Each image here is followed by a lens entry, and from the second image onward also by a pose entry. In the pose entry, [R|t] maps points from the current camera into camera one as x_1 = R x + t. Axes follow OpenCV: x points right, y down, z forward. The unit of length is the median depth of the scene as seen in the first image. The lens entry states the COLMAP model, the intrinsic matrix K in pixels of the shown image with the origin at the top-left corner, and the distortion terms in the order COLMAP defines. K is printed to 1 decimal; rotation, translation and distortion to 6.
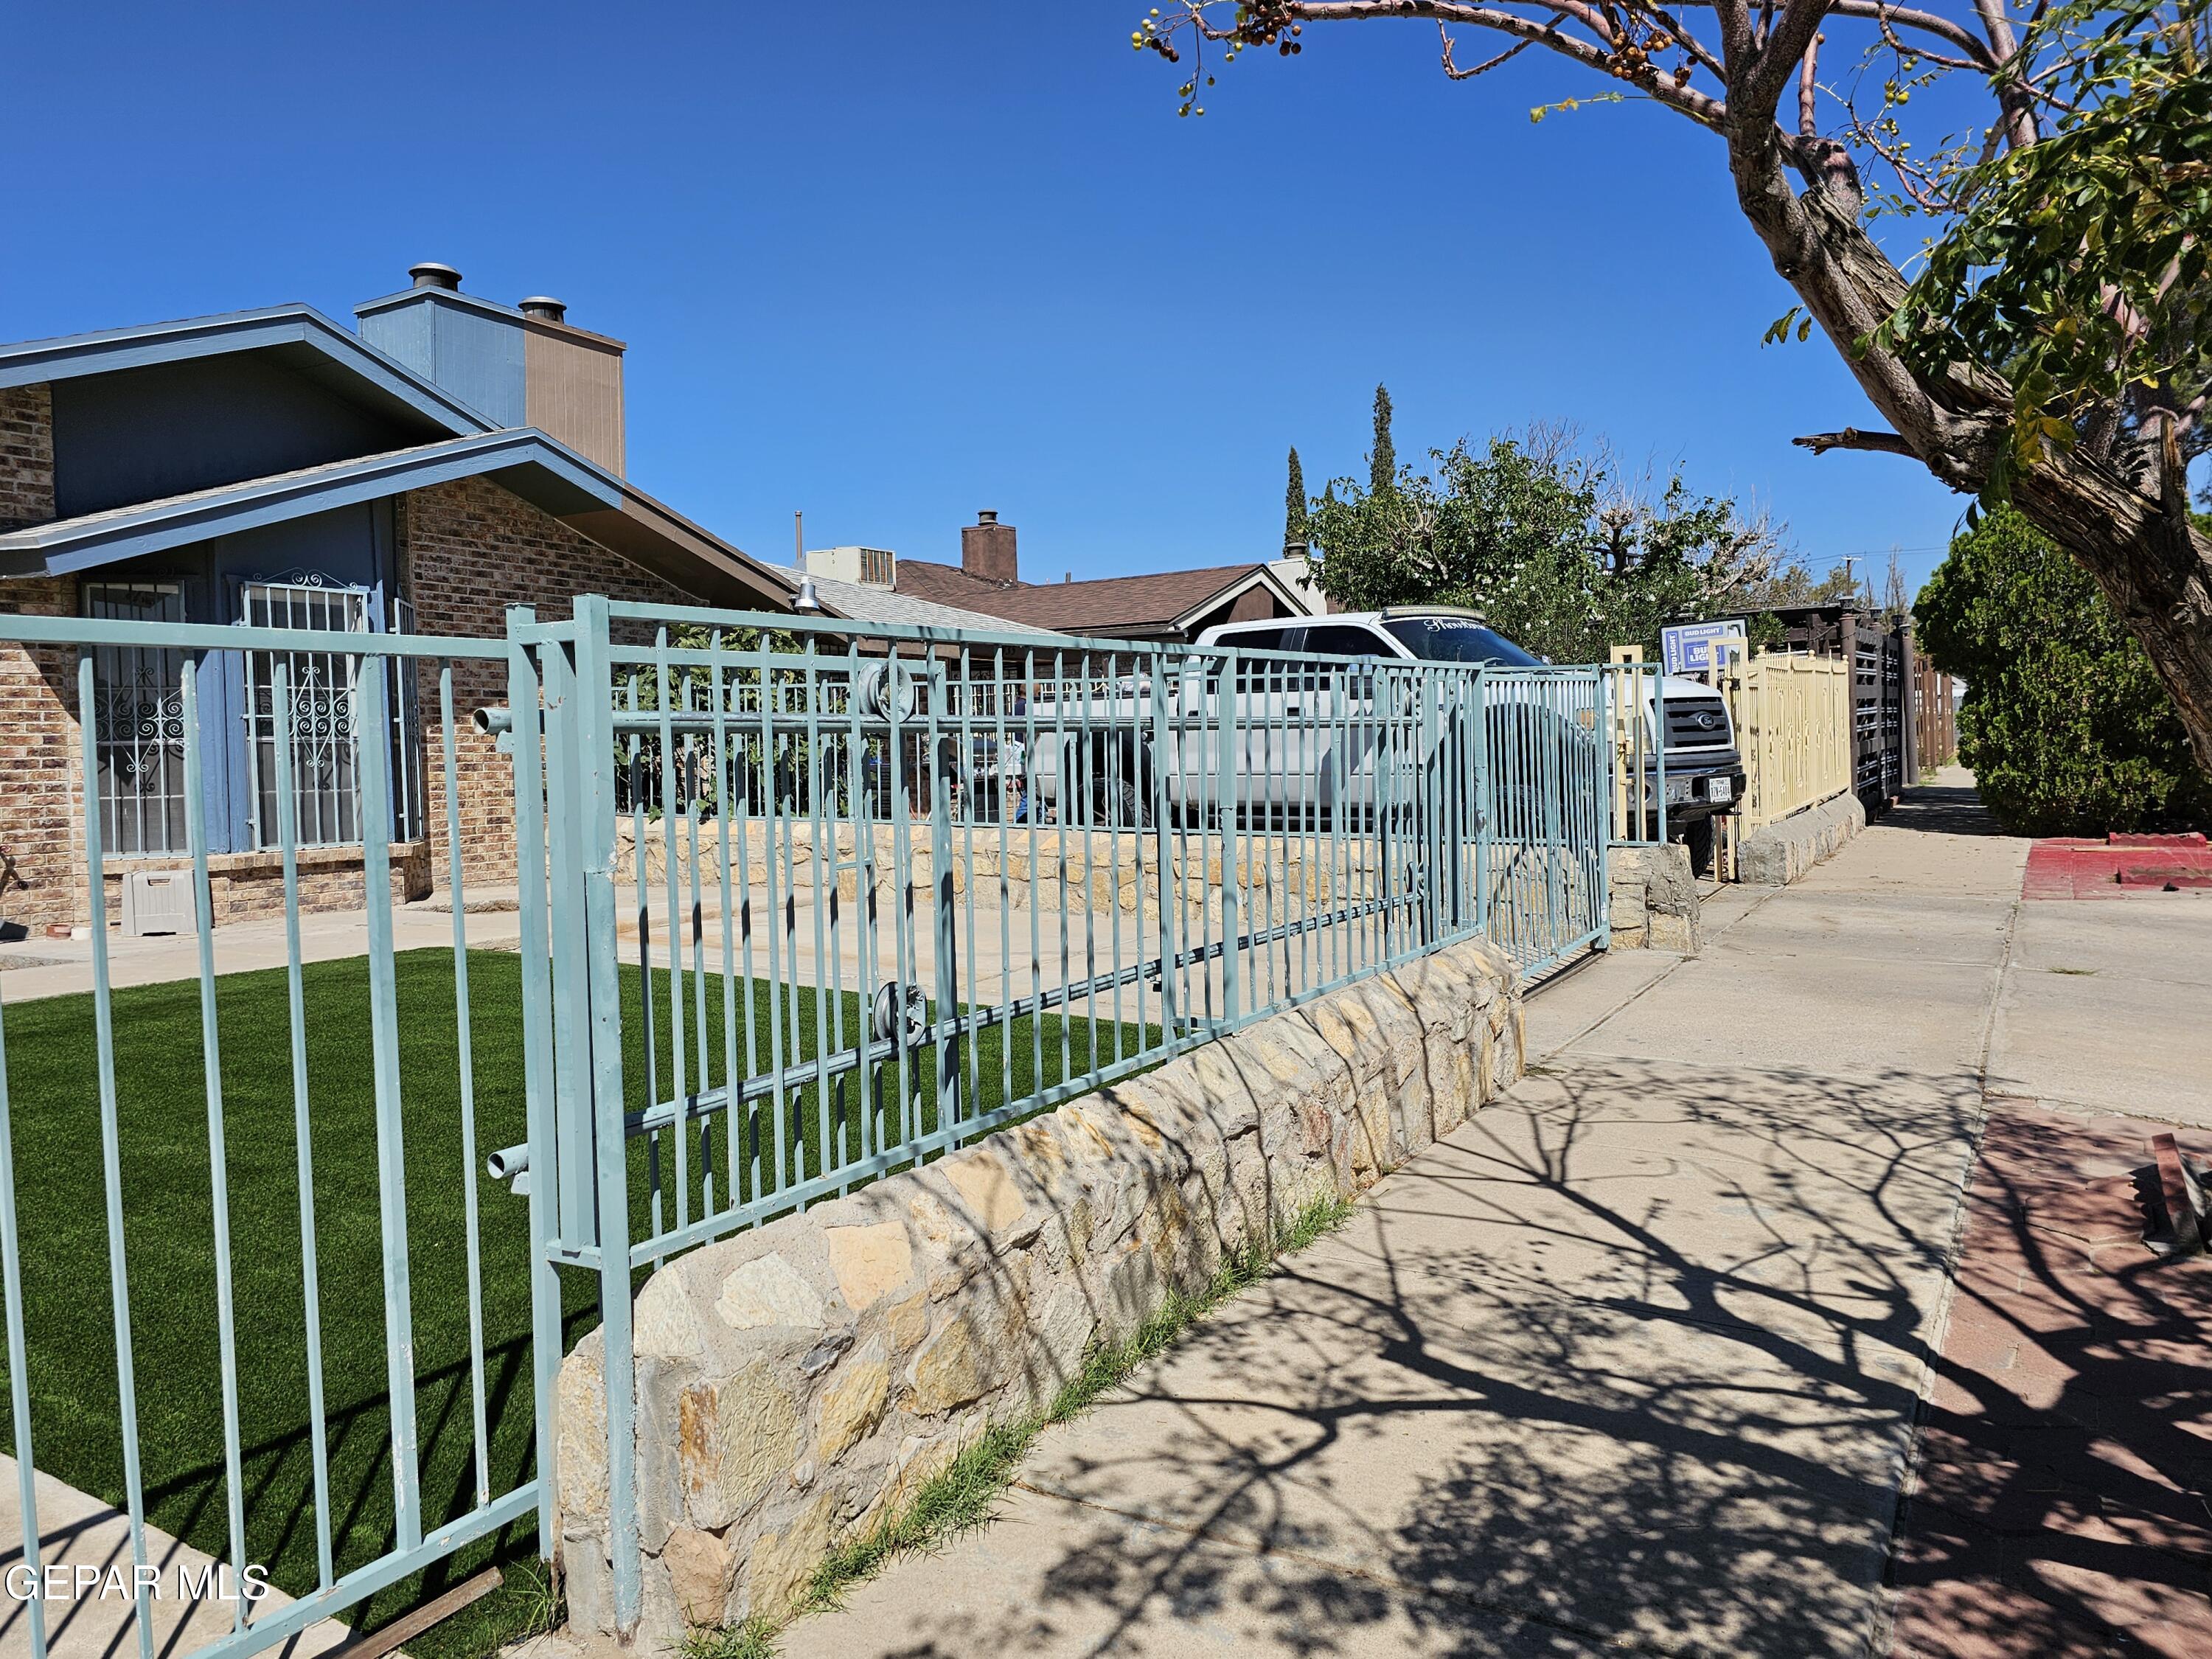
lens RADIAL K [[1632.5, 0, 1099.8], [0, 1632.5, 811.1], [0, 0, 1]] dist [0.047158, -0.049716]
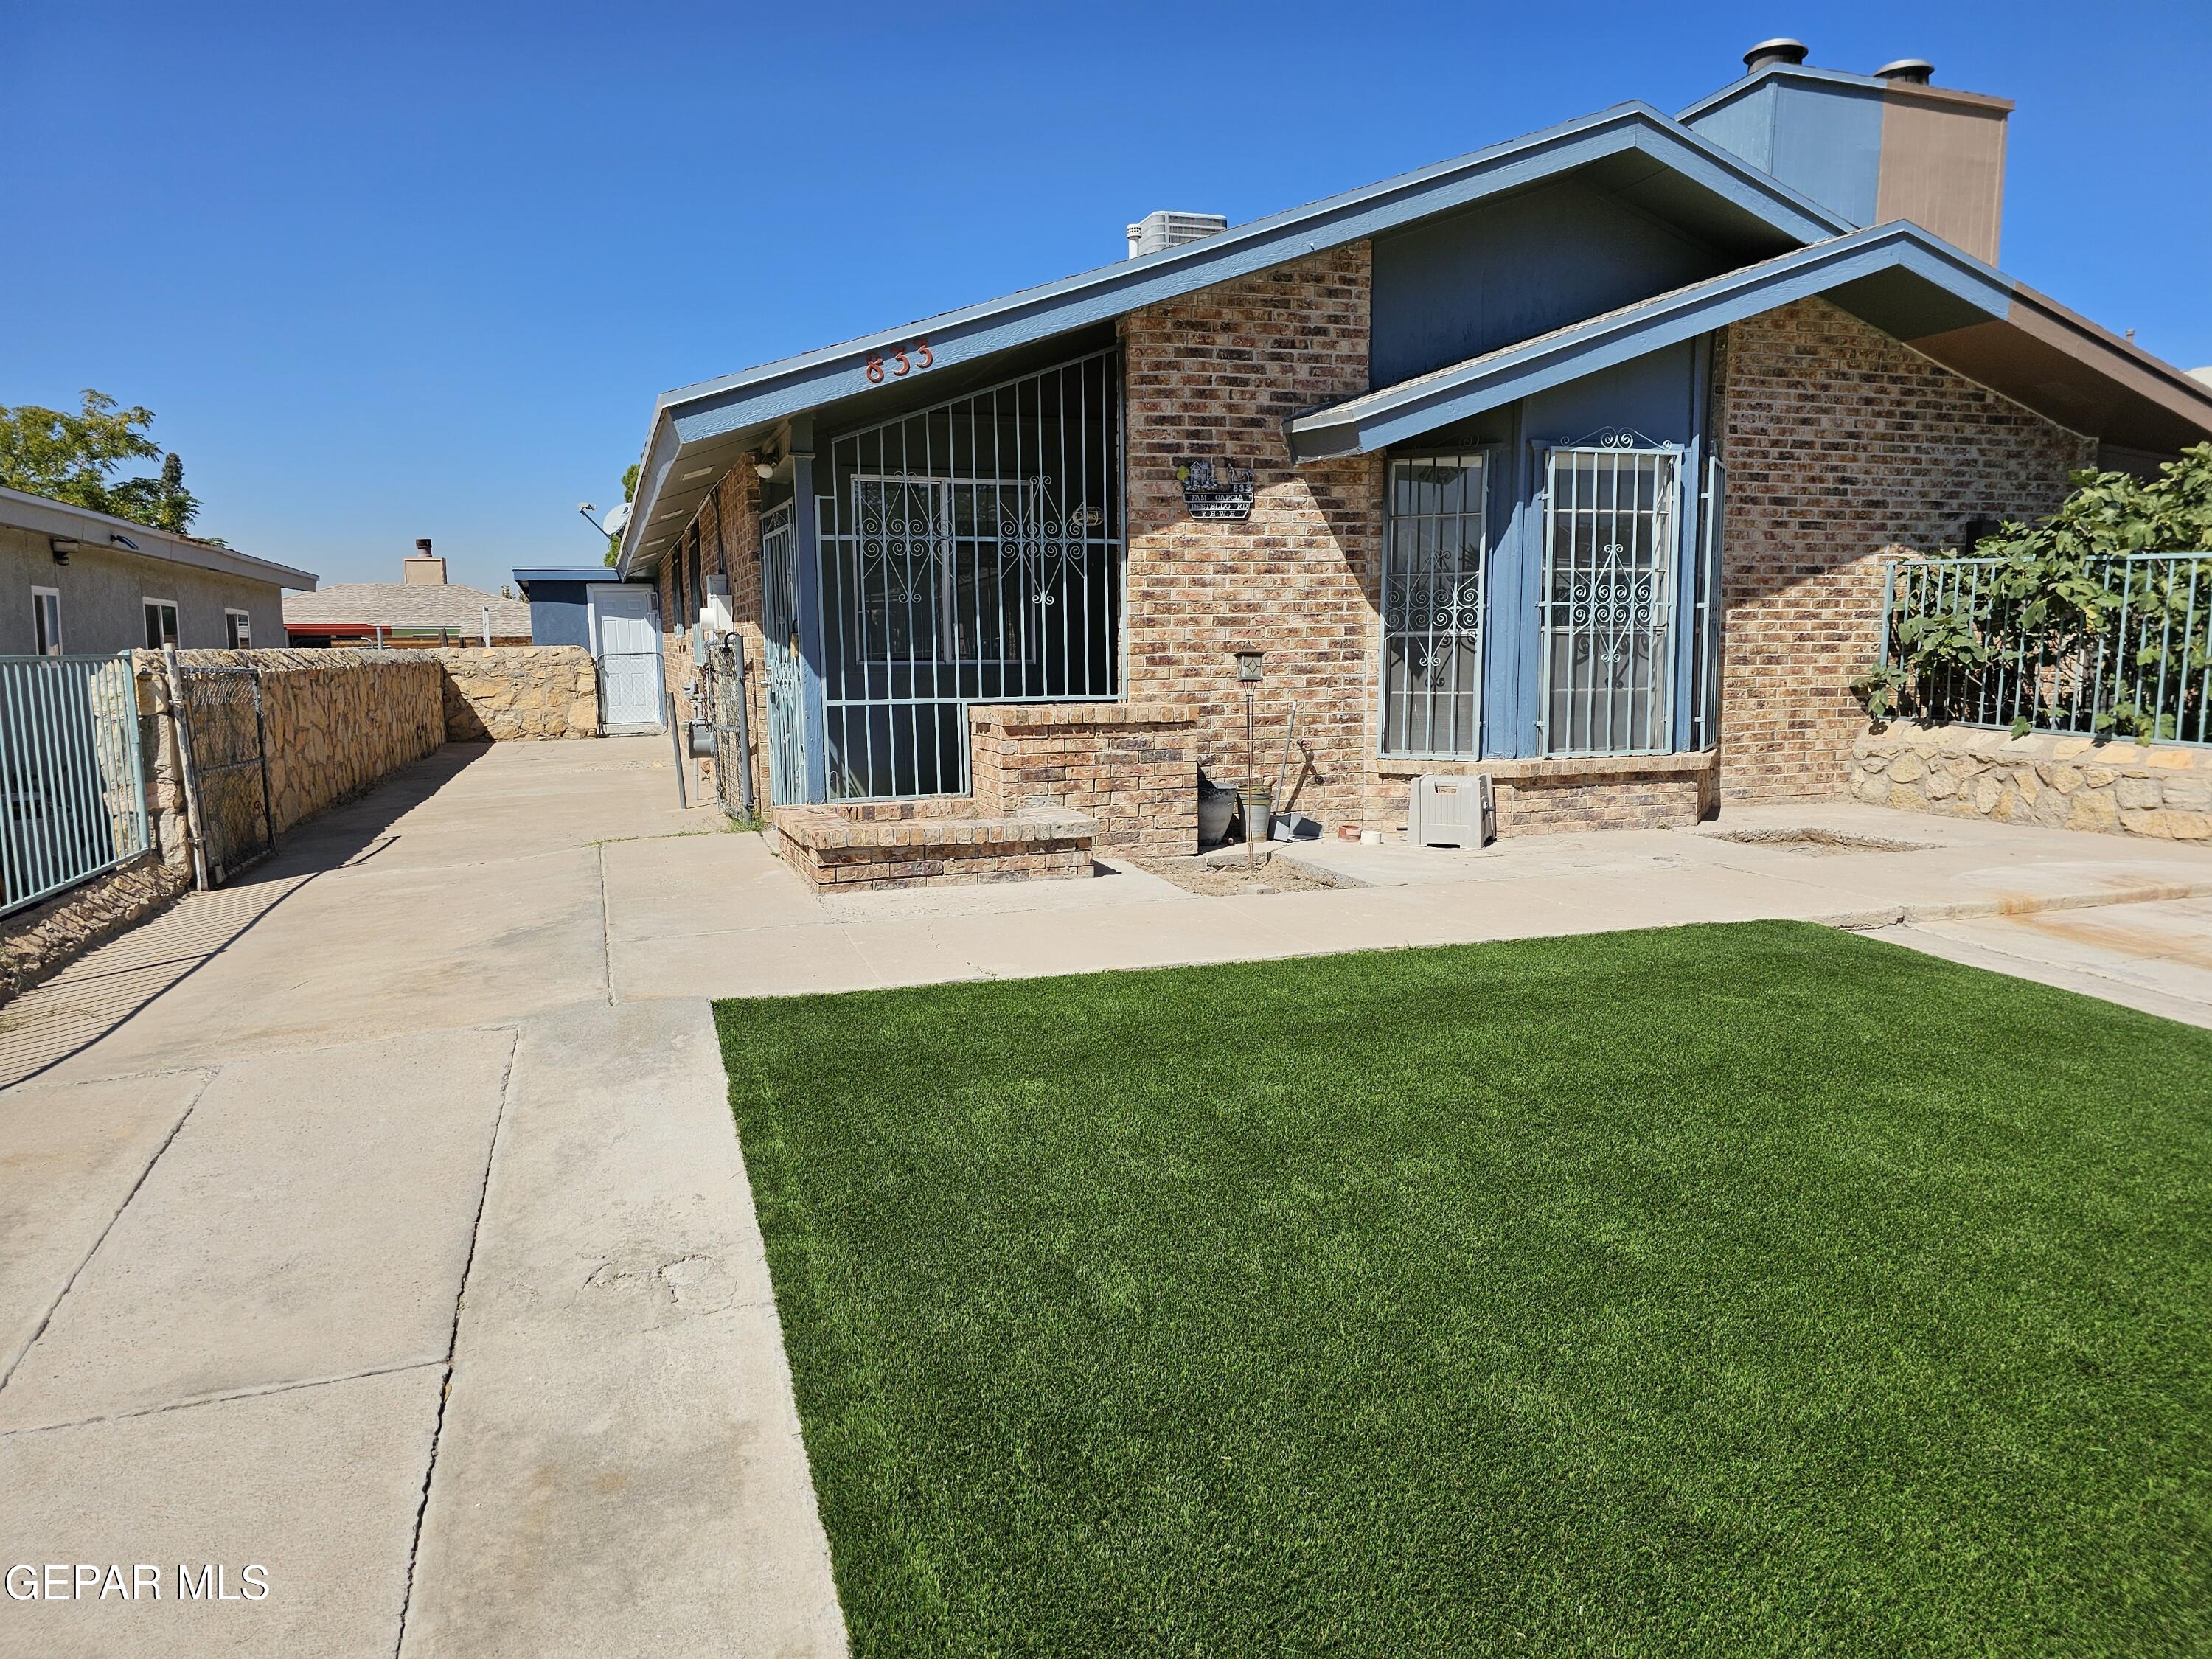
lens RADIAL K [[1479.8, 0, 1110.6], [0, 1479.8, 808.7], [0, 0, 1]] dist [0.093241, -0.114028]
pose [[0.759522, 0.089226, -0.644333, -0.162902], [-0.030491, 0.994342, 0.101753, -0.021830], [0.649766, -0.057637, 0.757946, 0.230046]]
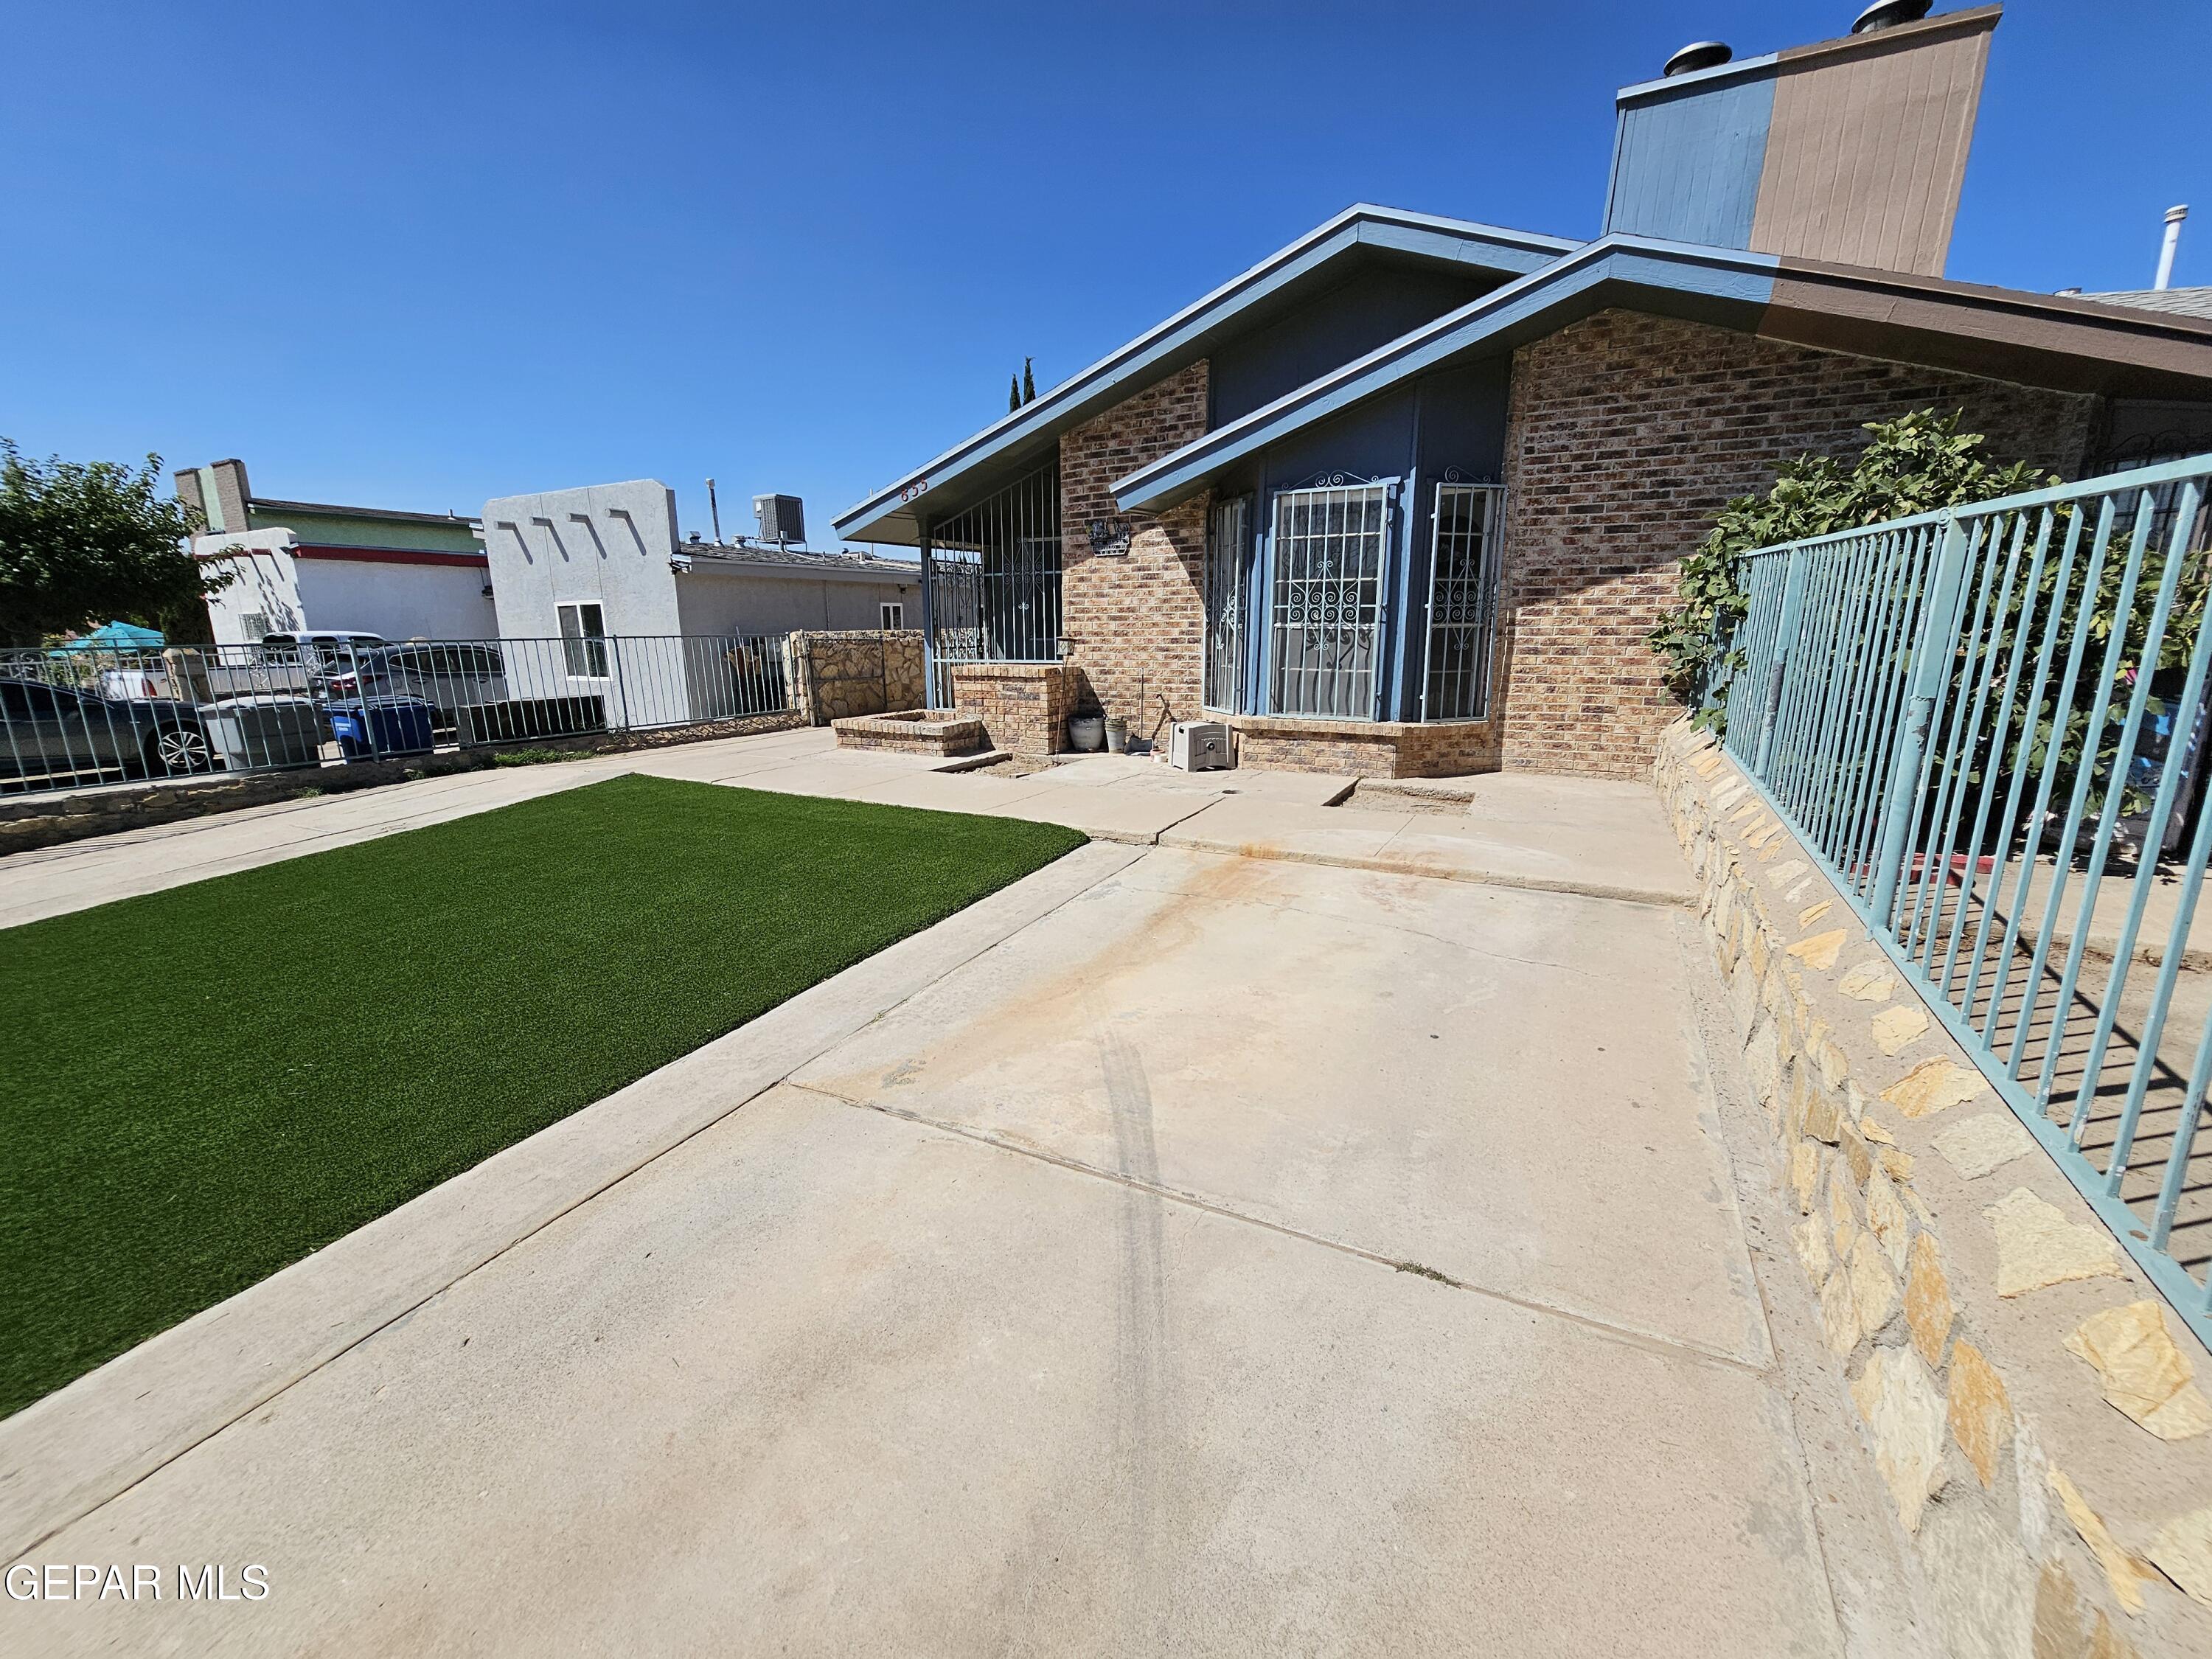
lens RADIAL K [[903.8, 0, 1104.0], [0, 903.8, 830.0], [0, 0, 1]] dist [-0.002746, -0.000147]
pose [[0.024126, 0.249429, -0.968093, 0.172385], [-0.022753, 0.968261, 0.248905, -0.058599], [0.999450, 0.016022, 0.029036, 0.821817]]
